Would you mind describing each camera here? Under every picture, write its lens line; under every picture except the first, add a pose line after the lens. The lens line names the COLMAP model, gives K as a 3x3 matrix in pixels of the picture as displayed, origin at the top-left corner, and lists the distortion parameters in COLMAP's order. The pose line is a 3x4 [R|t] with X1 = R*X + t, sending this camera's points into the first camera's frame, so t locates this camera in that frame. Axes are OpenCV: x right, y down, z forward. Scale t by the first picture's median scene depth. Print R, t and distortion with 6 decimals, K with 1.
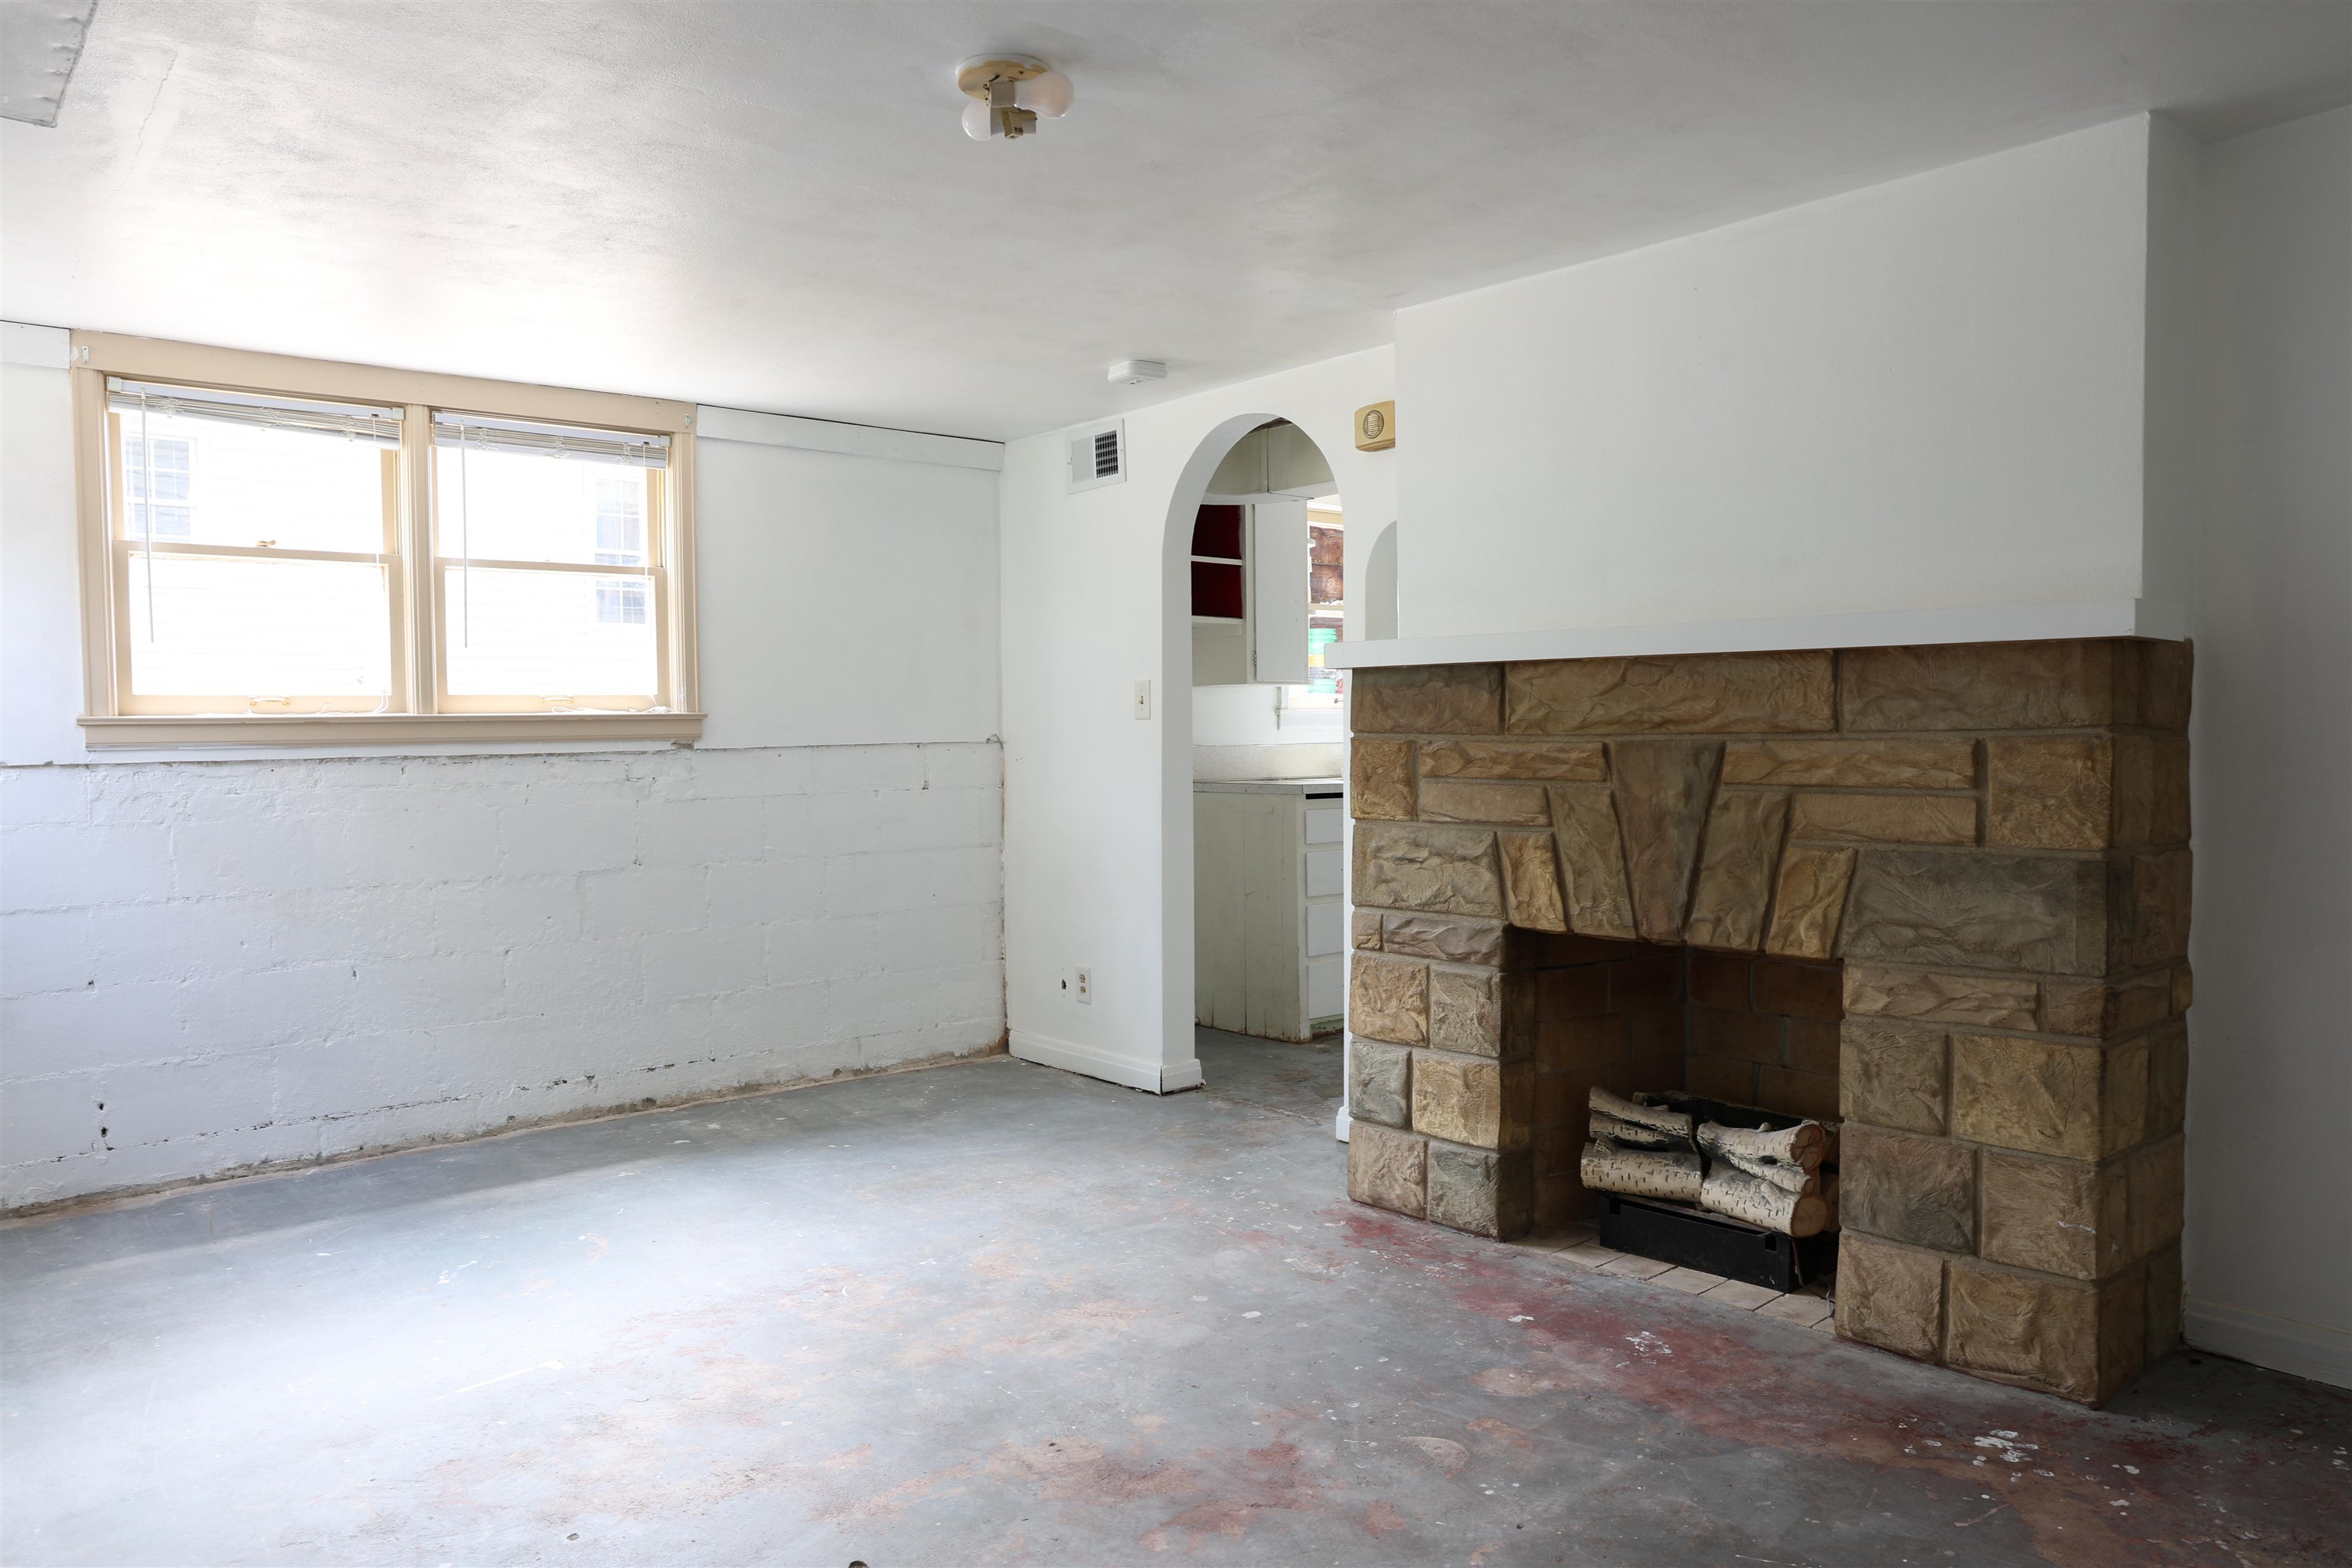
lens RADIAL K [[1600.7, 0, 1168.5], [0, 1600.7, 792.7], [0, 0, 1]] dist [-0.105721, 0.101017]
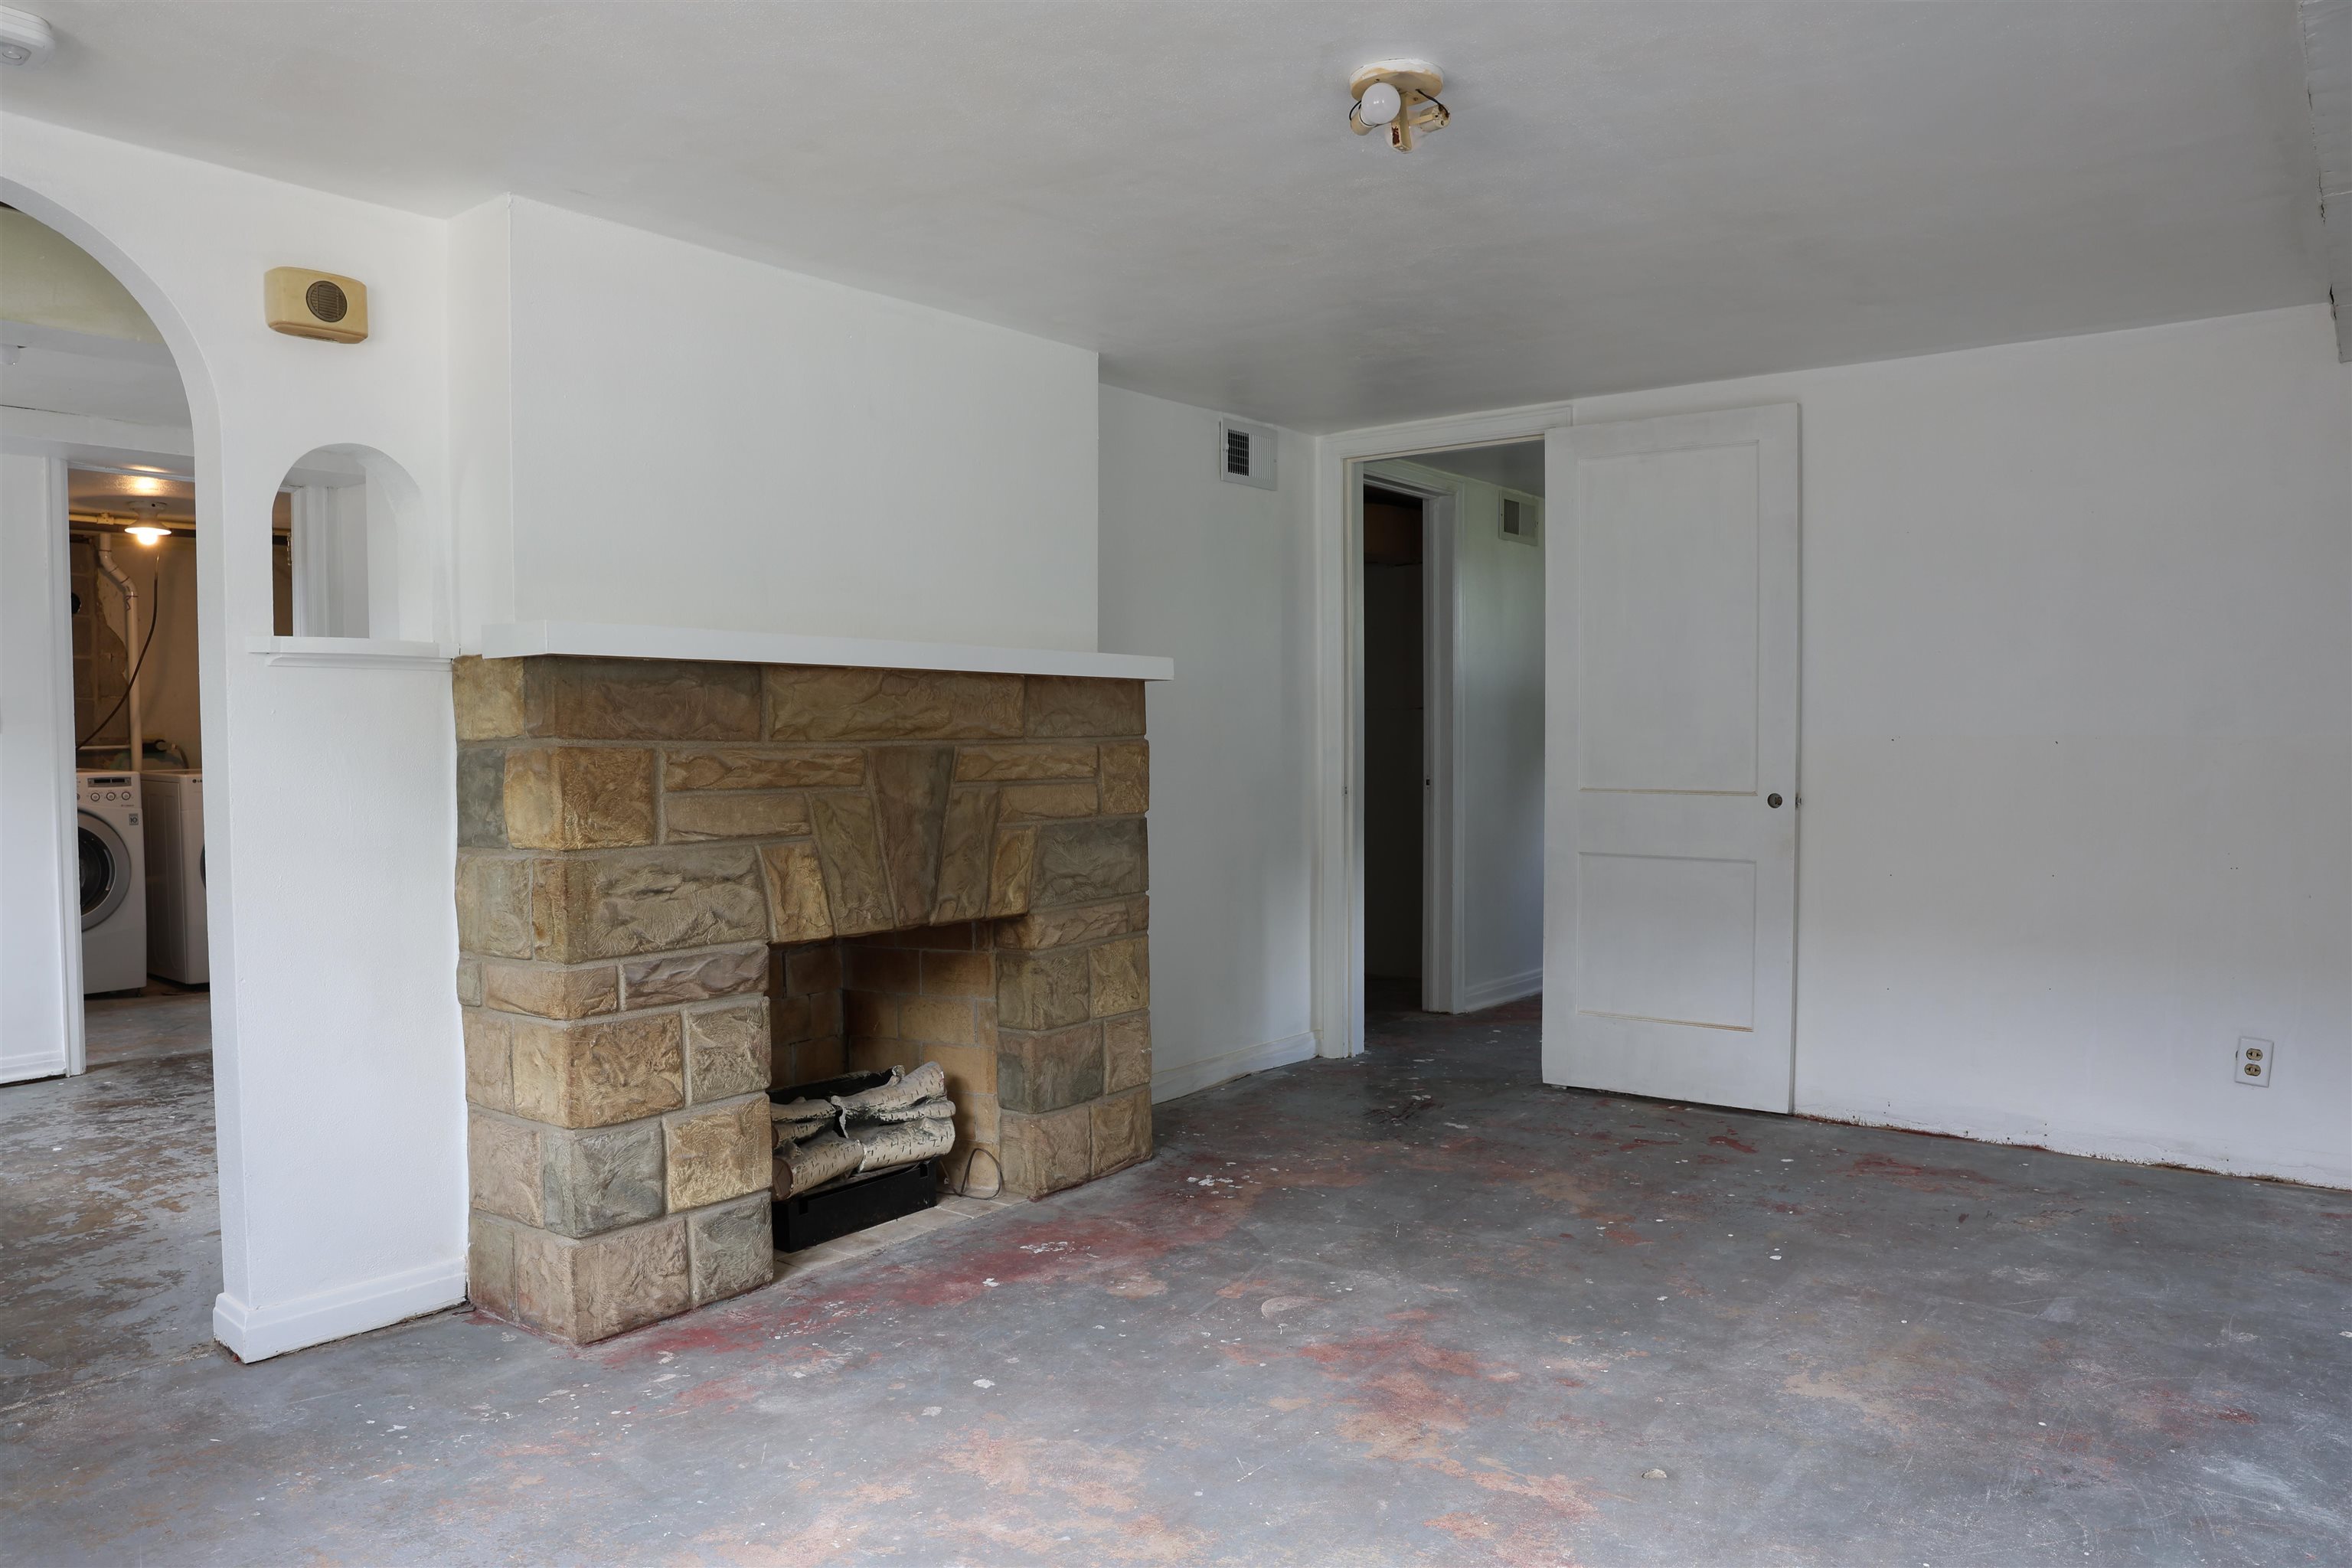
lens RADIAL K [[1600.7, 0, 1168.5], [0, 1600.7, 792.7], [0, 0, 1]] dist [-0.105721, 0.101017]
pose [[-0.188356, -0.021198, 0.981872, -0.779761], [0.045990, 0.998480, 0.030379, -0.024275], [-0.981023, 0.050879, -0.187095, 0.977557]]
